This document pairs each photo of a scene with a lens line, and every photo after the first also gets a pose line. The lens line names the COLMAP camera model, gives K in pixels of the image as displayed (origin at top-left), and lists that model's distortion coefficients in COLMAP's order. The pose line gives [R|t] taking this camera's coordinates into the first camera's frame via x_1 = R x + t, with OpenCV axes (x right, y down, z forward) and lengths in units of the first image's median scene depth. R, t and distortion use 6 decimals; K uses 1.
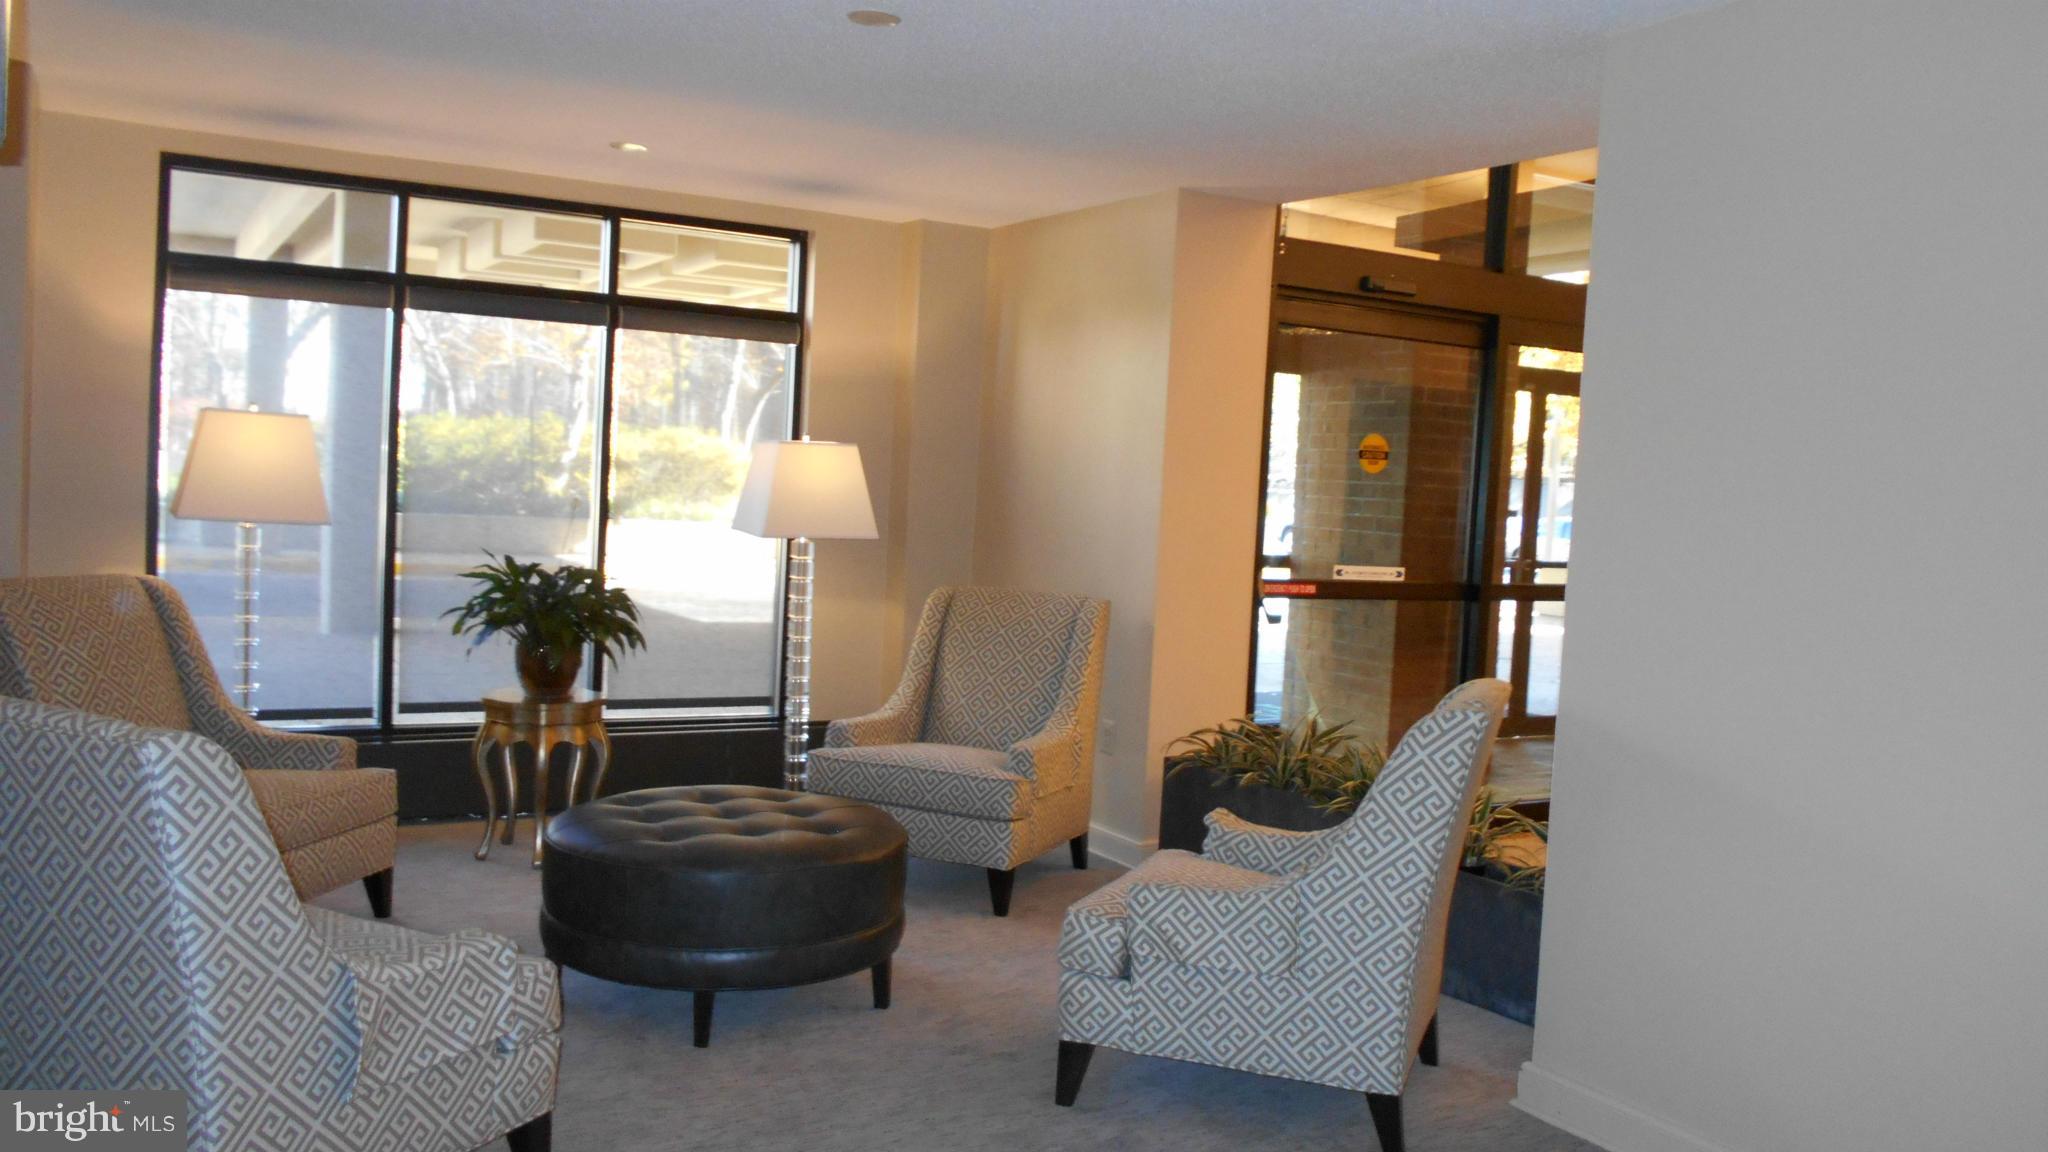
lens RADIAL K [[1596.9, 0, 1017.7], [0, 1596.9, 575.5], [0, 0, 1]] dist [-0.035086, 0.016737]
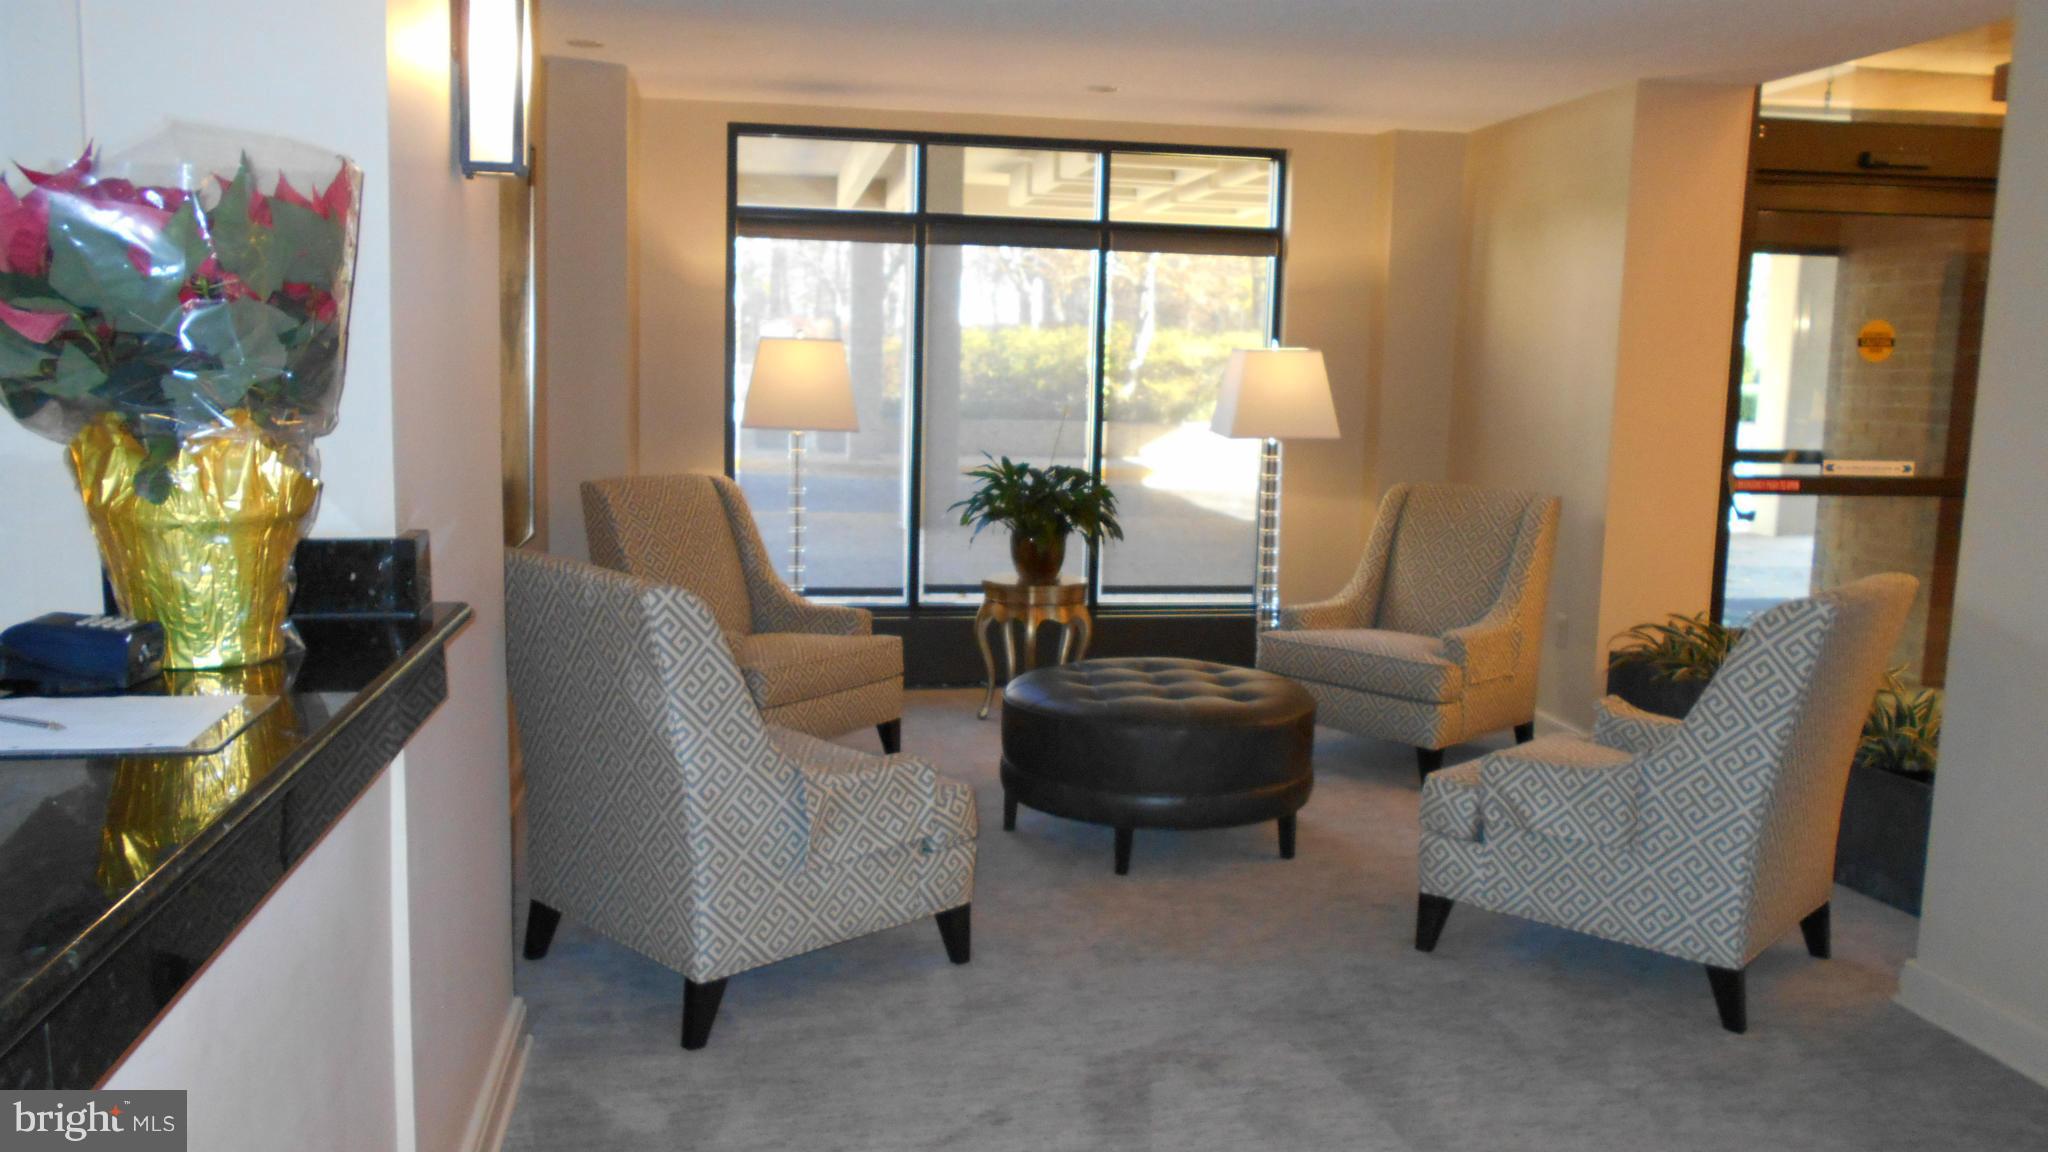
lens RADIAL K [[1596.9, 0, 1018.5], [0, 1596.9, 572.9], [0, 0, 1]] dist [-0.035086, 0.016737]
pose [[0.930228, 0.016948, -0.366590, 0.126783], [0.005087, 0.998242, 0.059058, 0.003152], [0.366946, -0.056802, 0.928506, -0.085367]]
